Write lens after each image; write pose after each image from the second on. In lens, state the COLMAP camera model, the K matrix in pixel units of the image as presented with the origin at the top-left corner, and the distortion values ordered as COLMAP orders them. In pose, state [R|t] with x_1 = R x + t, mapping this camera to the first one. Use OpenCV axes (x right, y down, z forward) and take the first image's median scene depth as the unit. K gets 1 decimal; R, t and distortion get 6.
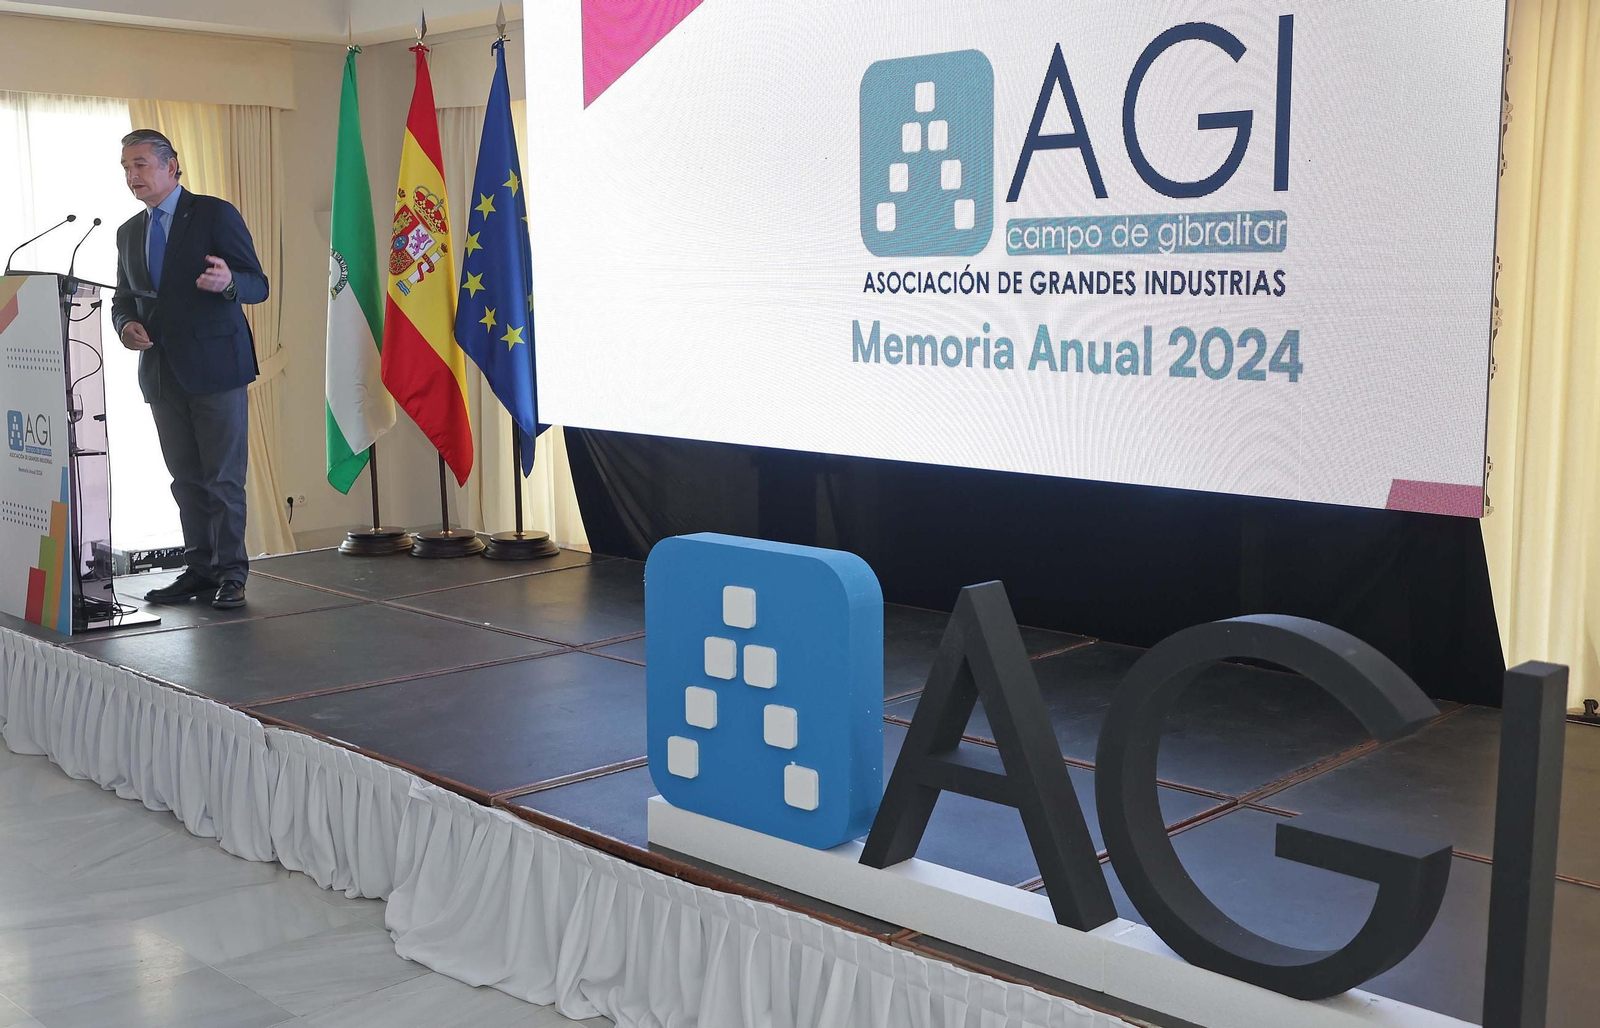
lens RADIAL K [[1705.3, 0, 800.0], [0, 1705.3, 514.0], [0, 0, 1]] dist [0.006050, -0.011998]
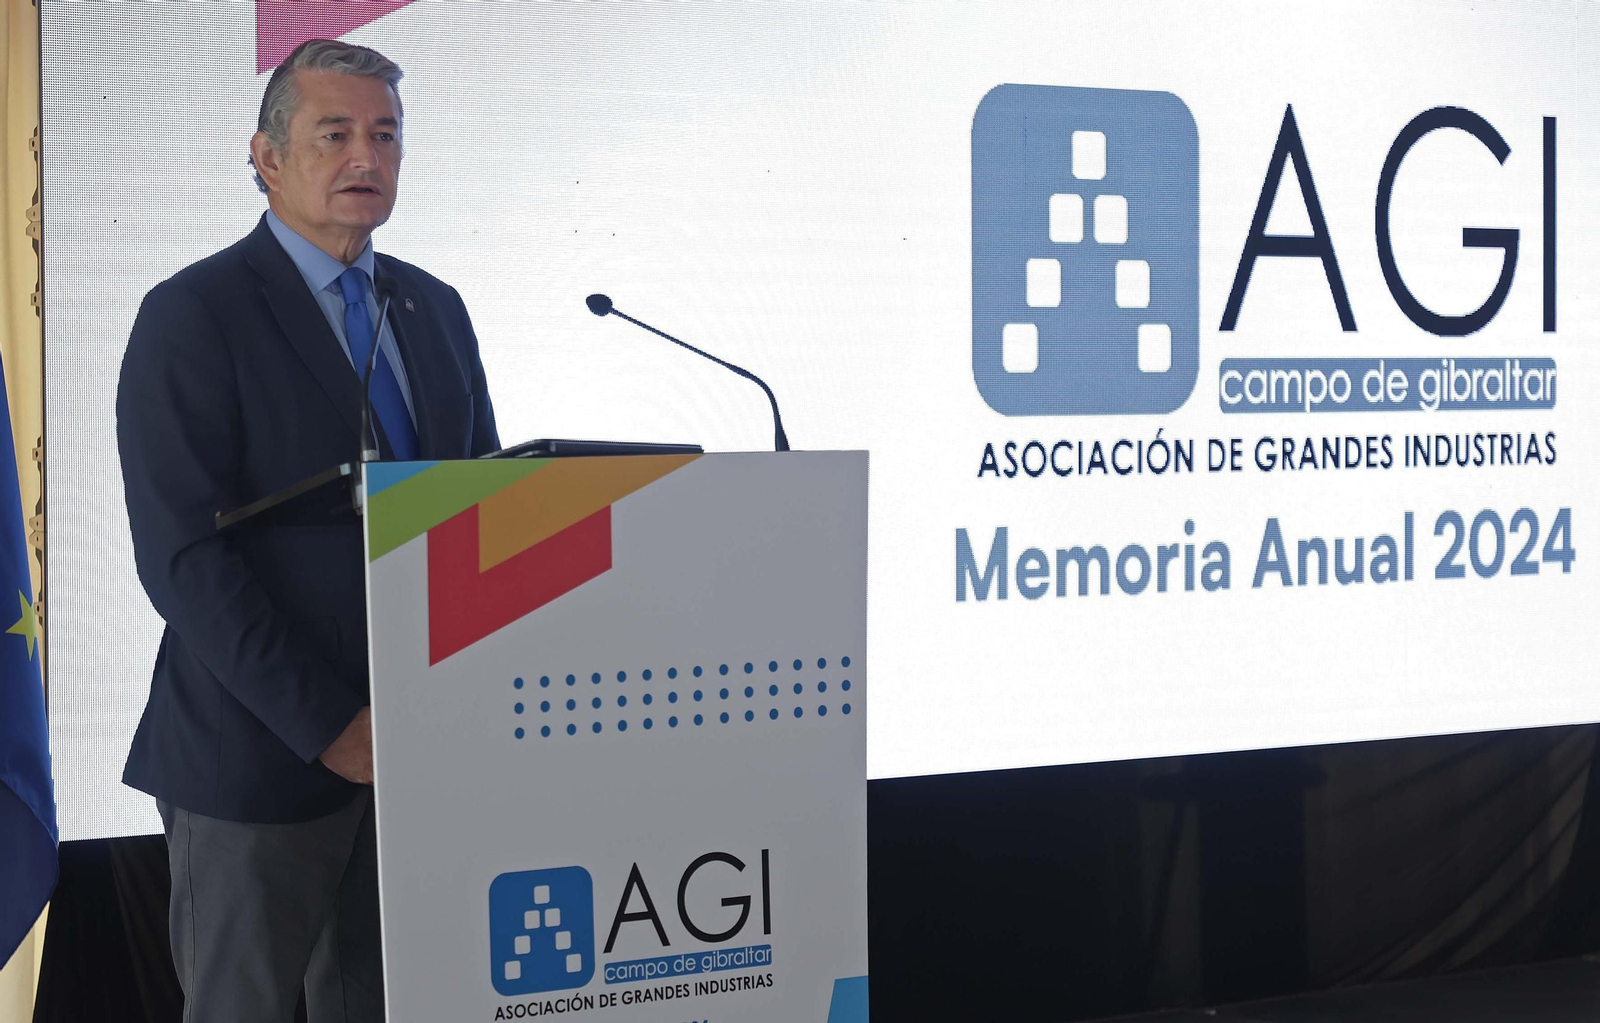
lens RADIAL K [[3826.7, 0, 800.0], [0, 3826.7, 511.5], [0, 0, 1]] dist [0.013494, 0.006184]
pose [[0.166645, -0.017773, 0.985857, -1.358222], [0.153120, 0.988175, -0.008068, -0.130766], [-0.974055, 0.152299, 0.167396, 0.940655]]
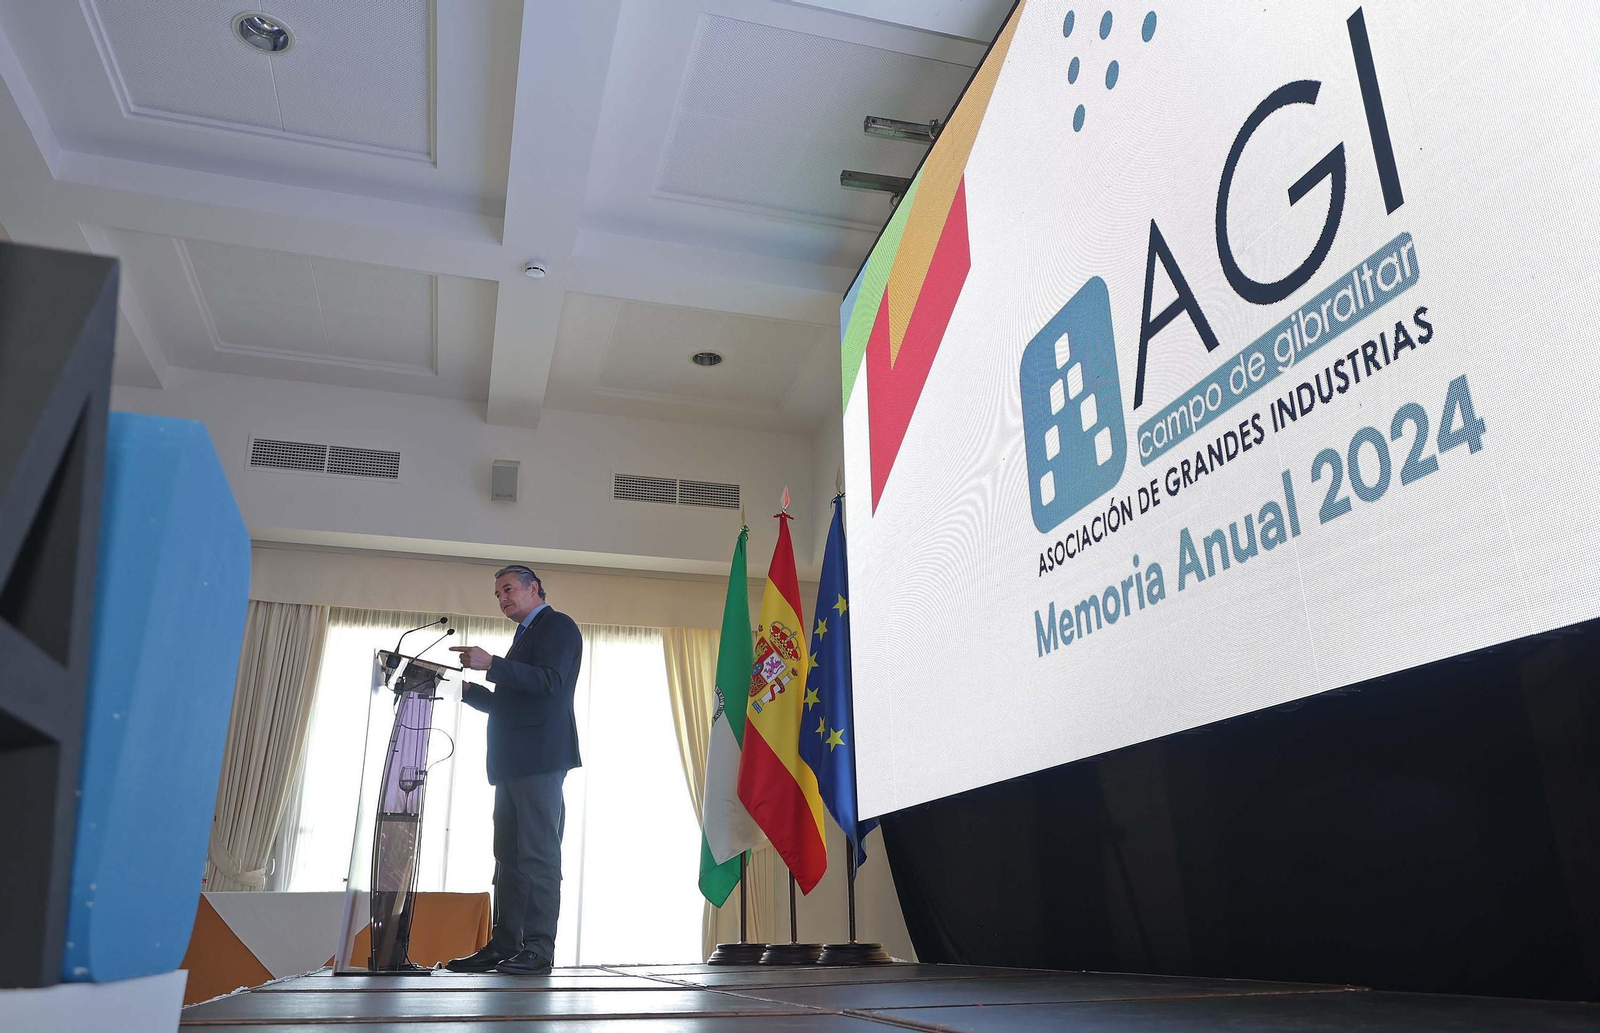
lens RADIAL K [[1170.6, 0, 800.0], [0, 1170.6, 516.5], [0, 0, 1]] dist [0.002045, 0.003947]
pose [[0.871123, -0.166847, -0.461851, 0.240930], [-0.063213, 0.894586, -0.442404, 0.134677], [0.486979, 0.414583, 0.768748, 0.503639]]
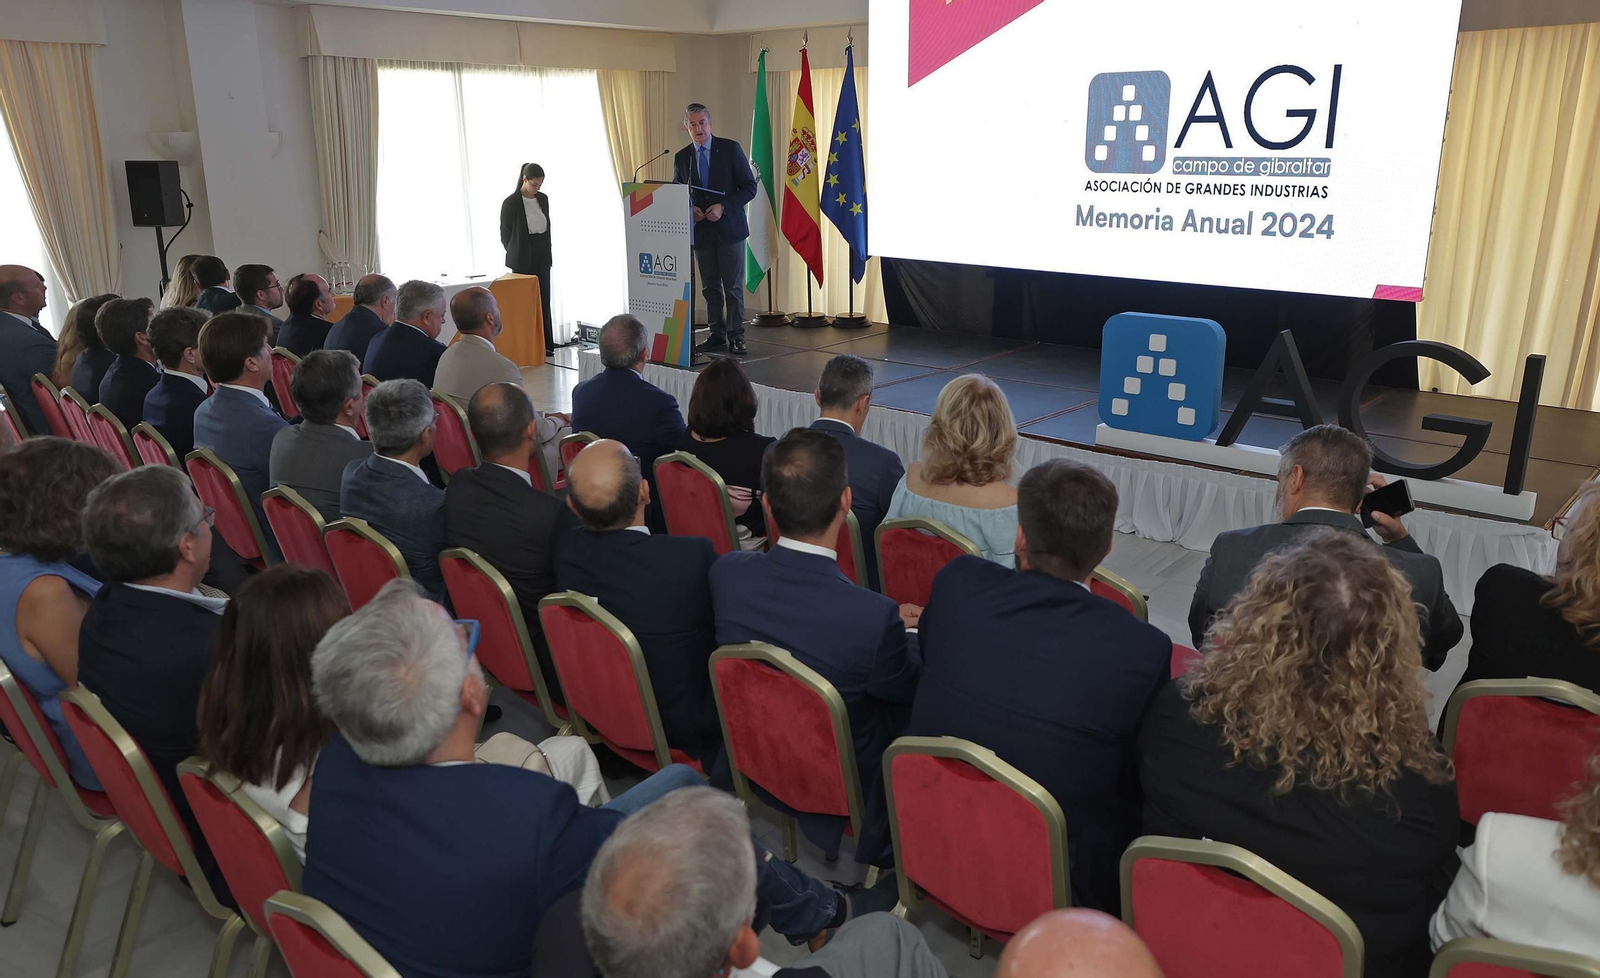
lens RADIAL K [[1139.8, 0, 798.6], [0, 1139.8, 447.3], [0, 0, 1]] dist [0.002686, 0.001206]
pose [[0.998905, -0.014966, 0.044323, -0.401823], [0.009156, 0.991666, 0.128506, -0.007075], [-0.045877, -0.127959, 0.990718, -0.385876]]
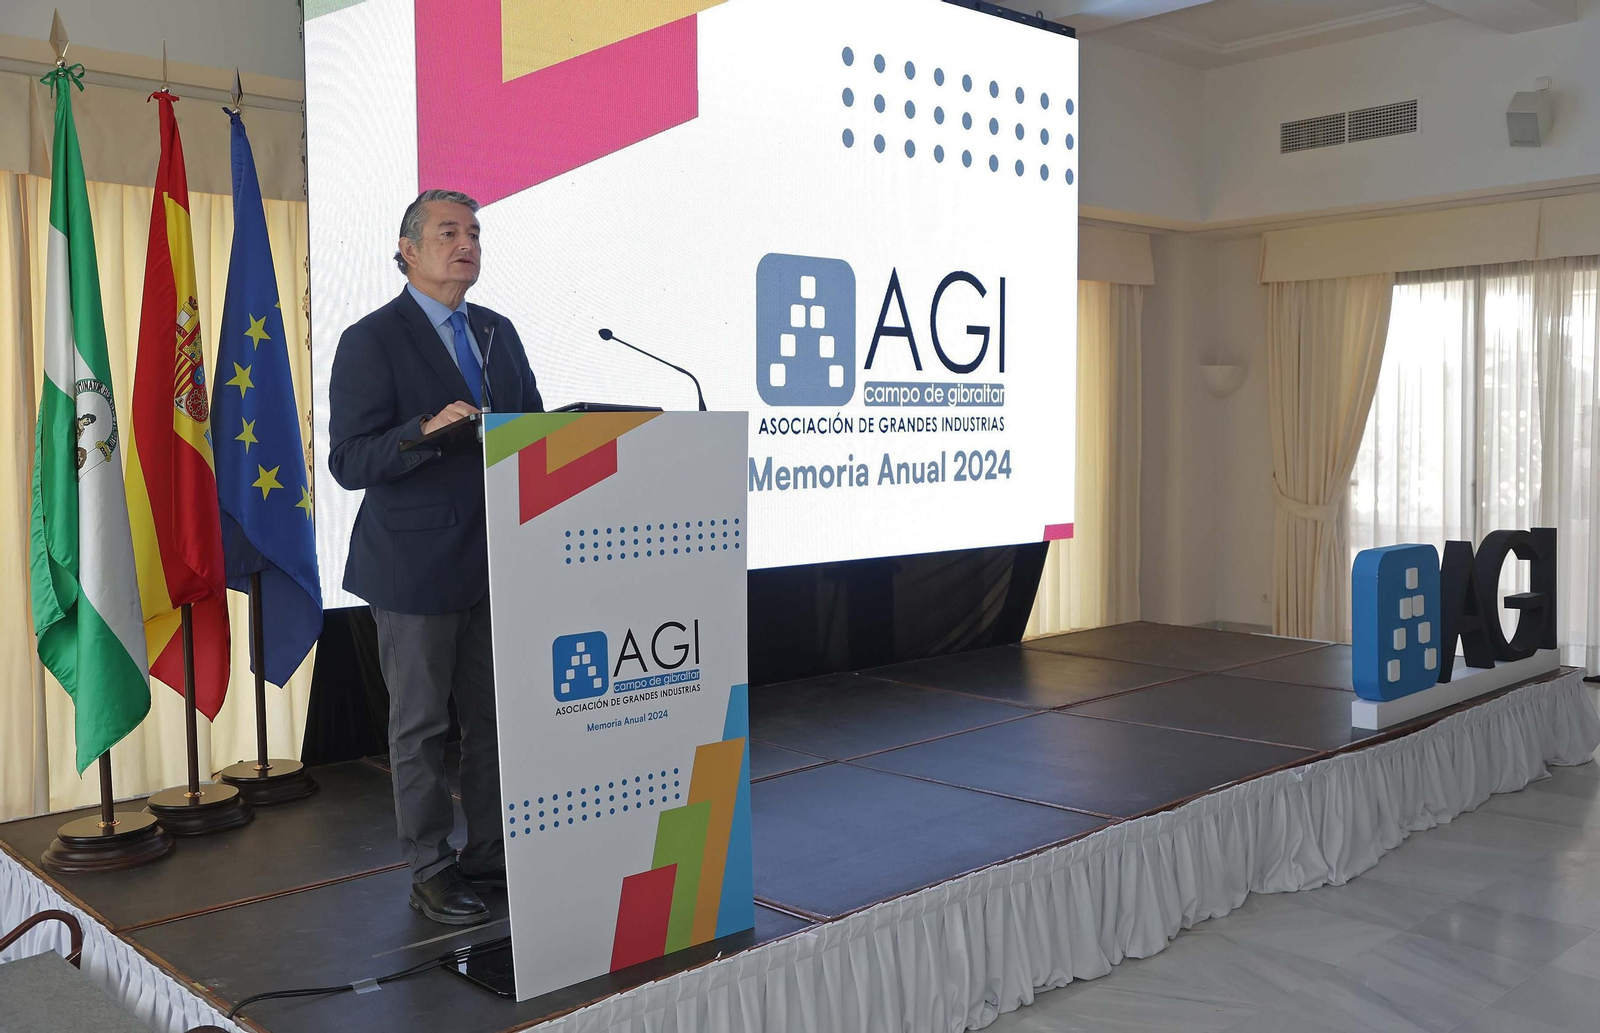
lens RADIAL K [[1447.2, 0, 800.0], [0, 1447.2, 516.5], [0, 0, 1]] dist [0.006246, 0.002920]
pose [[0.050710, -0.057434, 0.997061, -1.118473], [0.151514, 0.987232, 0.049162, -0.131419], [-0.987154, 0.148575, 0.058764, 1.019731]]
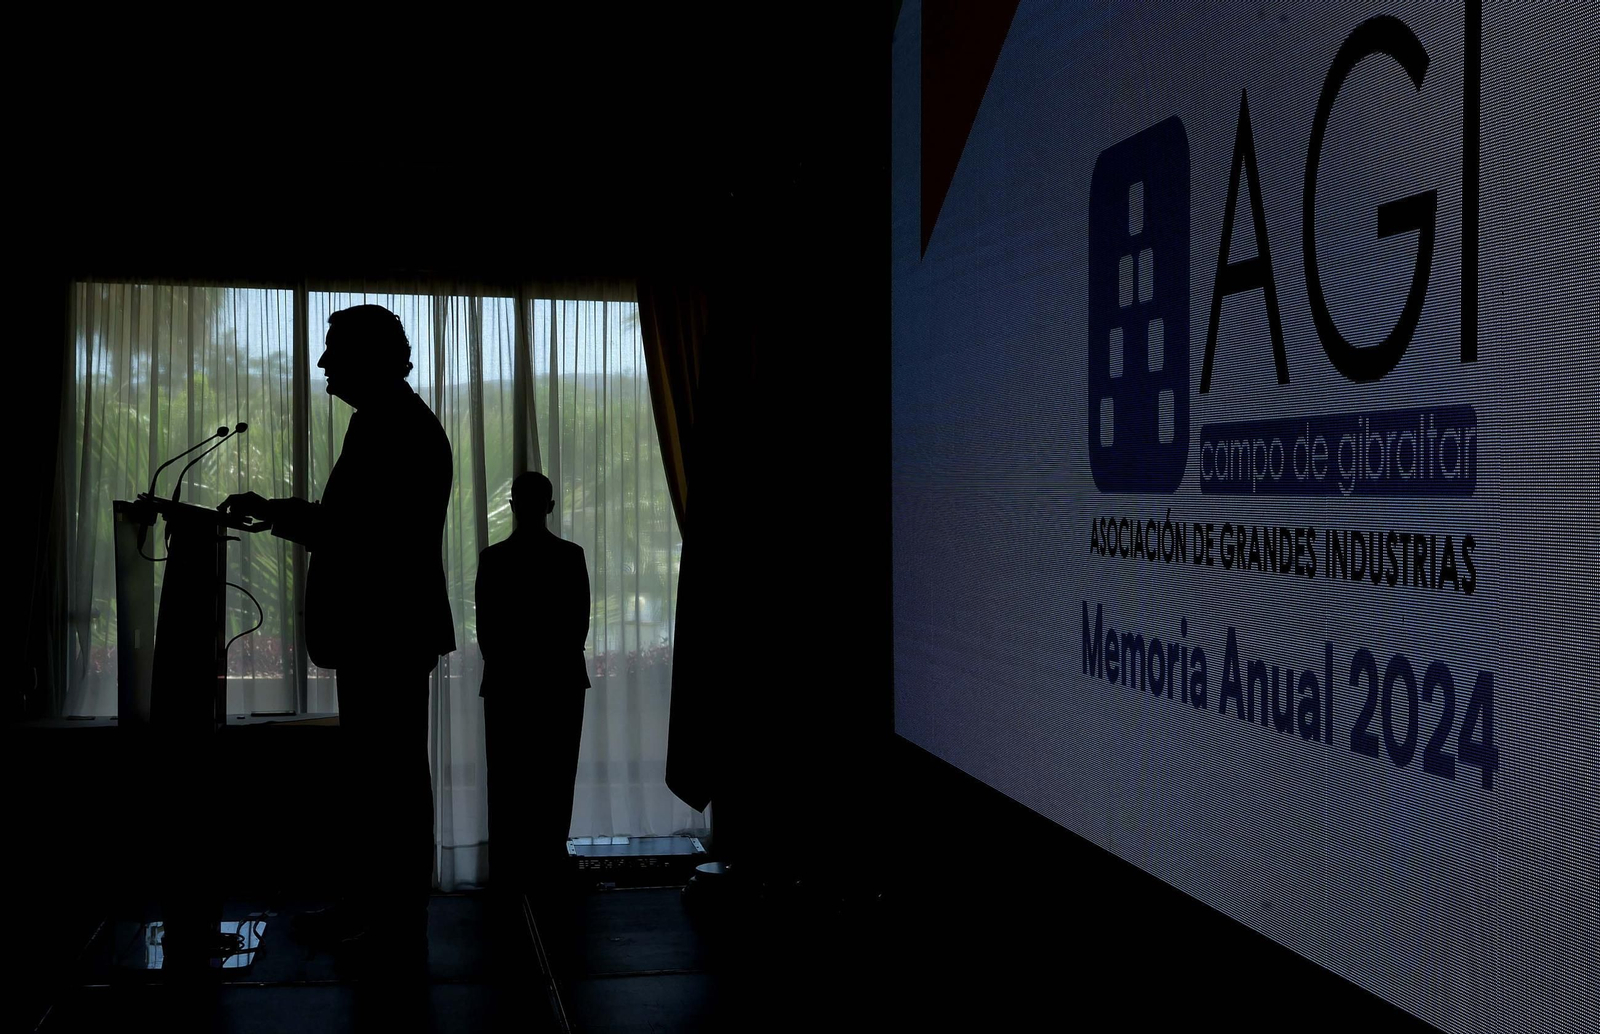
lens RADIAL K [[2190.0, 0, 799.6], [0, 2190.0, 583.3], [0, 0, 1]] dist [-0.028893, -0.049198]
pose [[0.816823, 0.036418, -0.575738, 0.420364], [-0.092881, 0.993287, -0.068944, -0.067376], [0.569362, 0.109790, 0.814722, 0.390611]]
